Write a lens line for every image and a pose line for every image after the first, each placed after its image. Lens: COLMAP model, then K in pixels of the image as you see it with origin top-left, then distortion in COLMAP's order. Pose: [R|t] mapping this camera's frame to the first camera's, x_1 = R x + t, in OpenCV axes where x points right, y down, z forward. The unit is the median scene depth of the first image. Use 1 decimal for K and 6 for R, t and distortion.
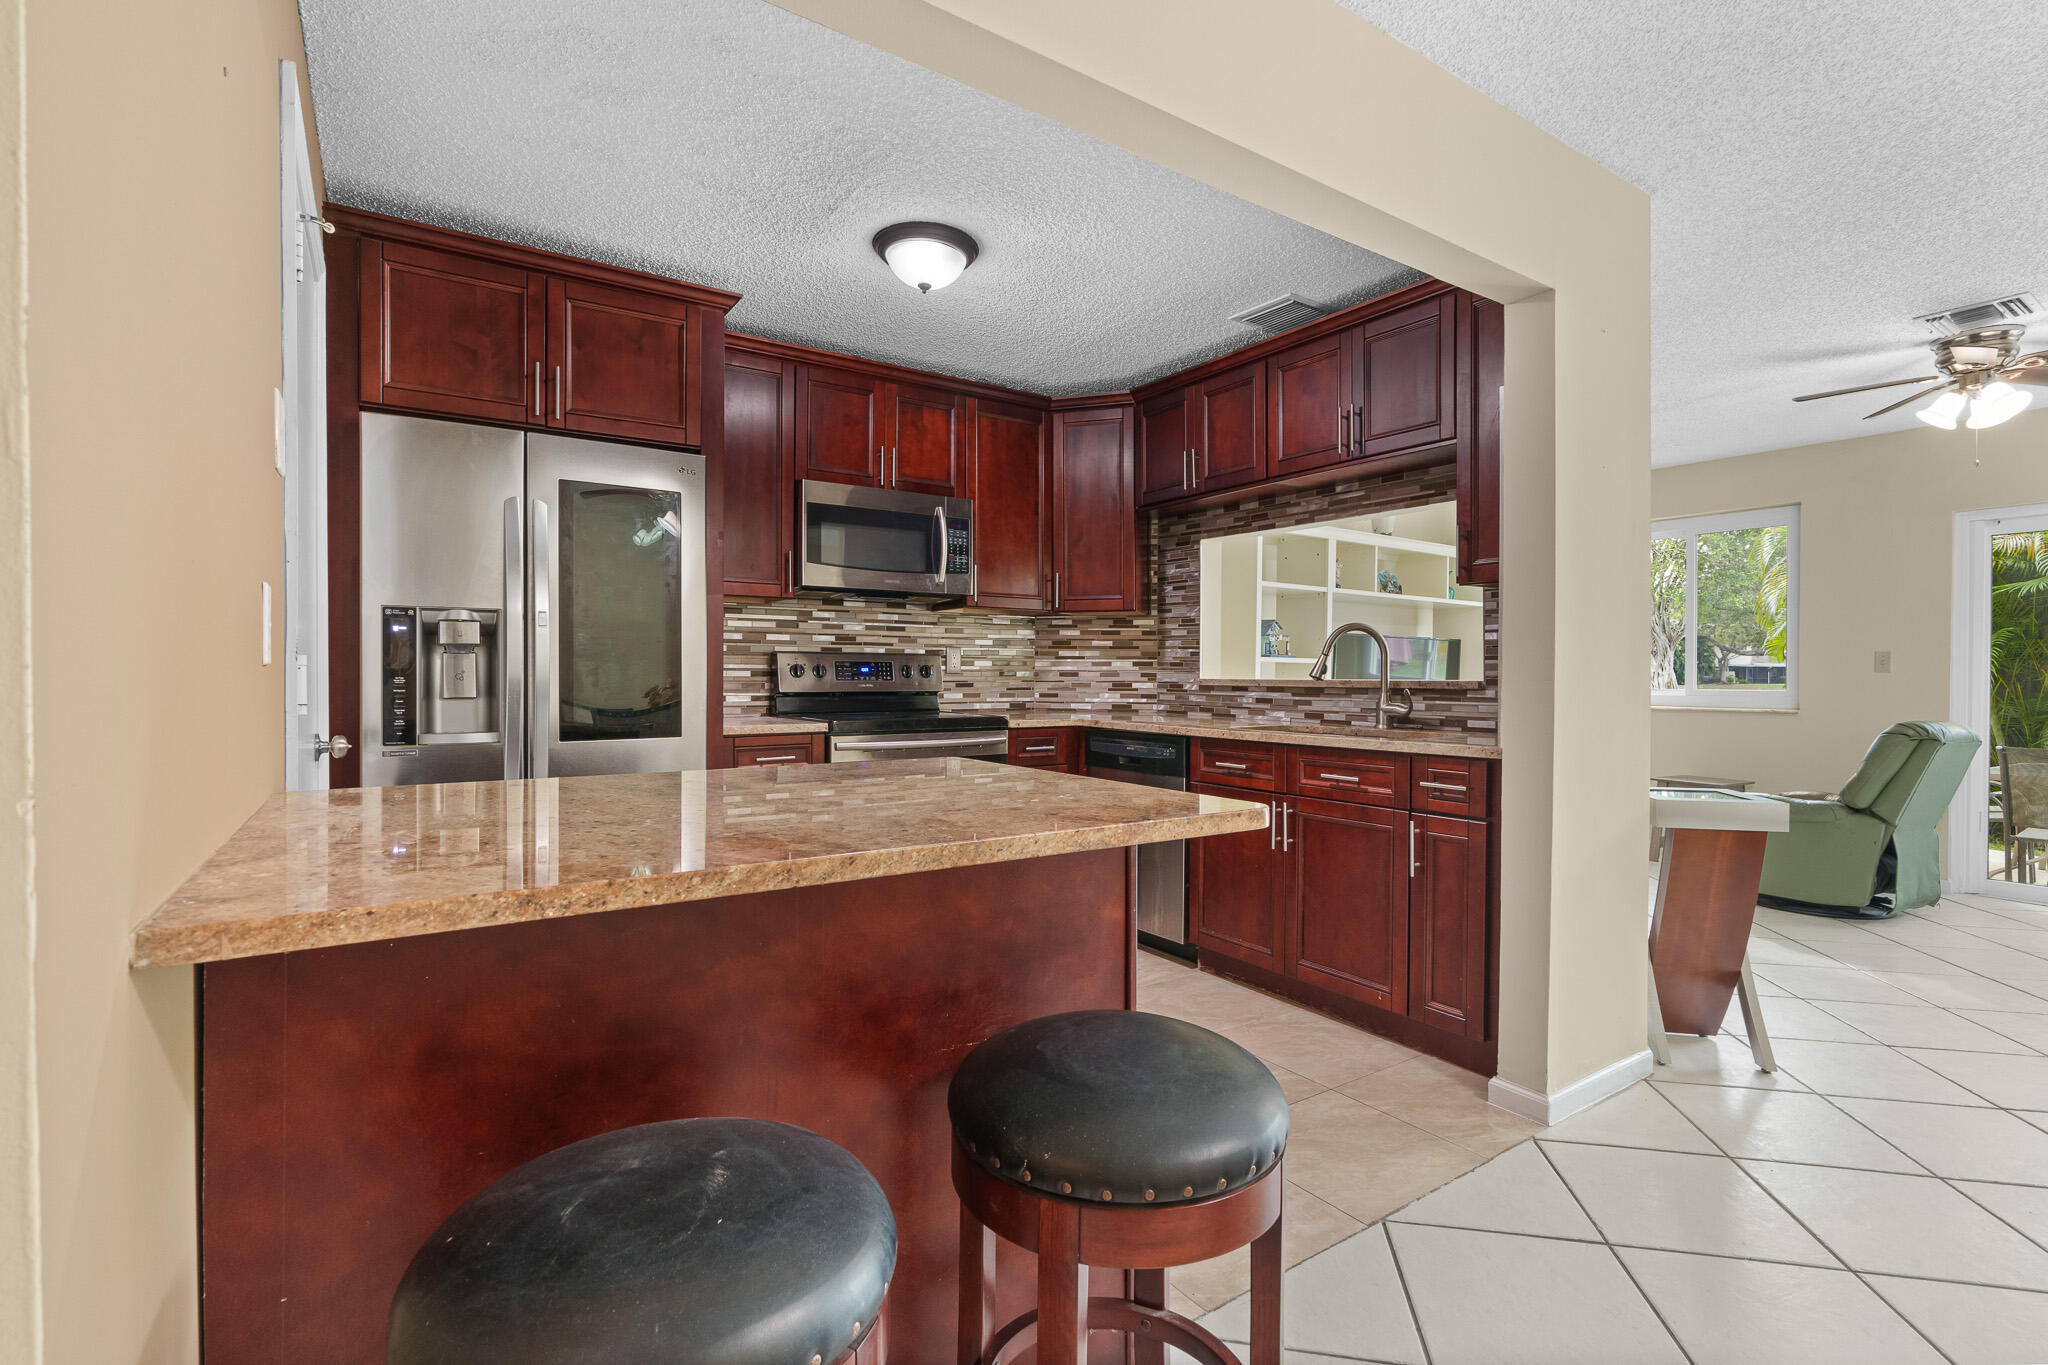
lens RADIAL K [[932.7, 0, 1014.6], [0, 932.7, 676.9], [0, 0, 1]] dist [-0.007460, 0.002984]
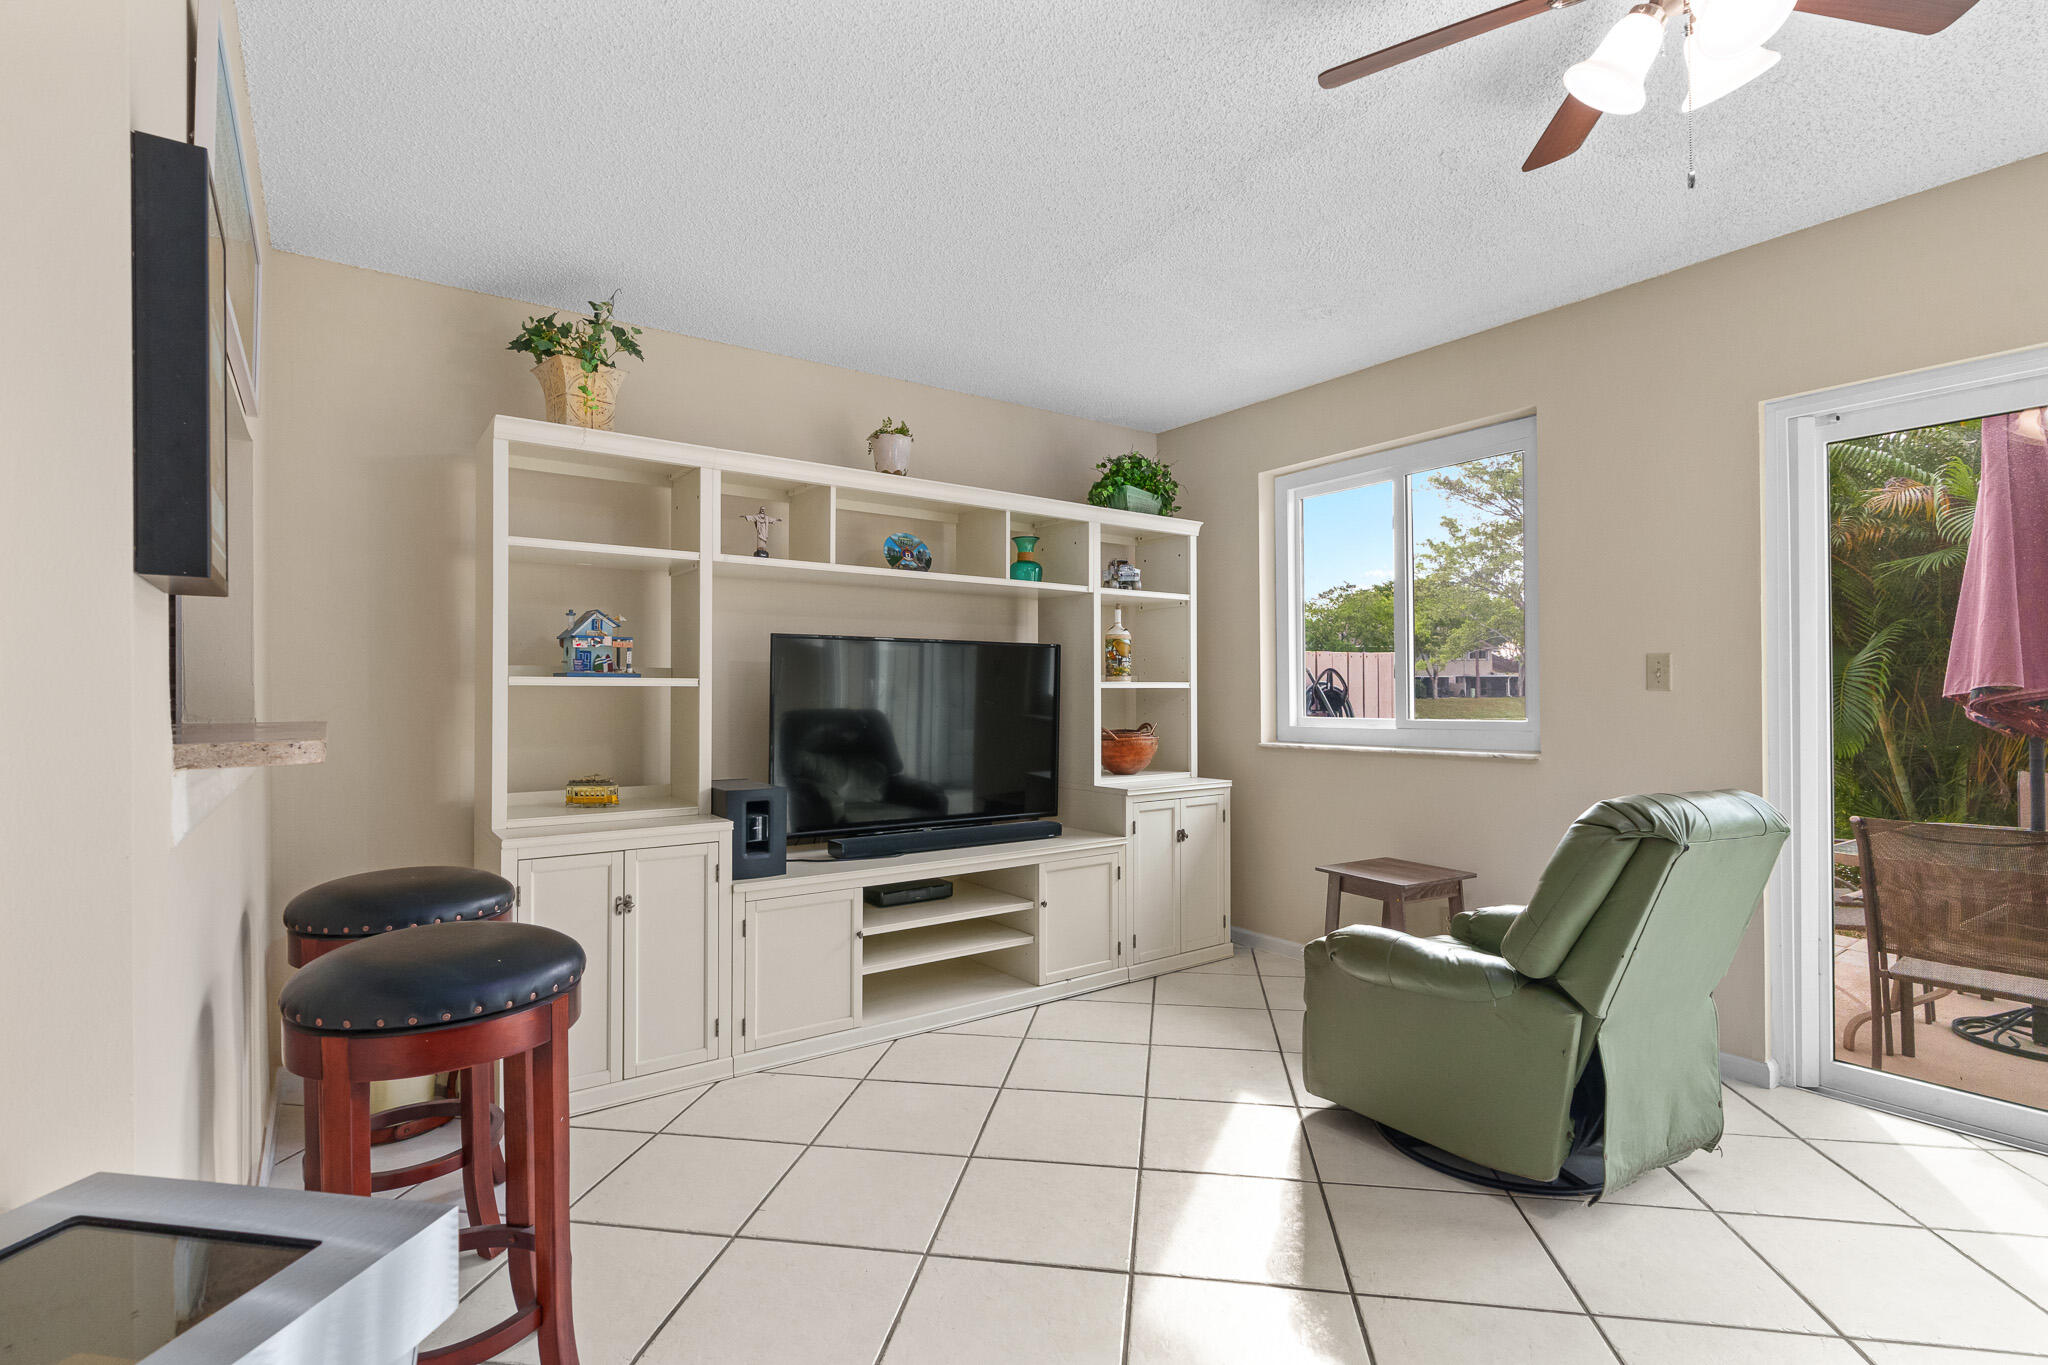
lens RADIAL K [[932.7, 0, 1031.7], [0, 932.7, 691.0], [0, 0, 1]] dist [-0.007460, 0.002984]
pose [[0.999289, -0.012016, 0.035750, 0.637820], [0.012273, 0.999900, -0.006972, -0.006090], [-0.035663, 0.007406, 0.999336, 0.531406]]
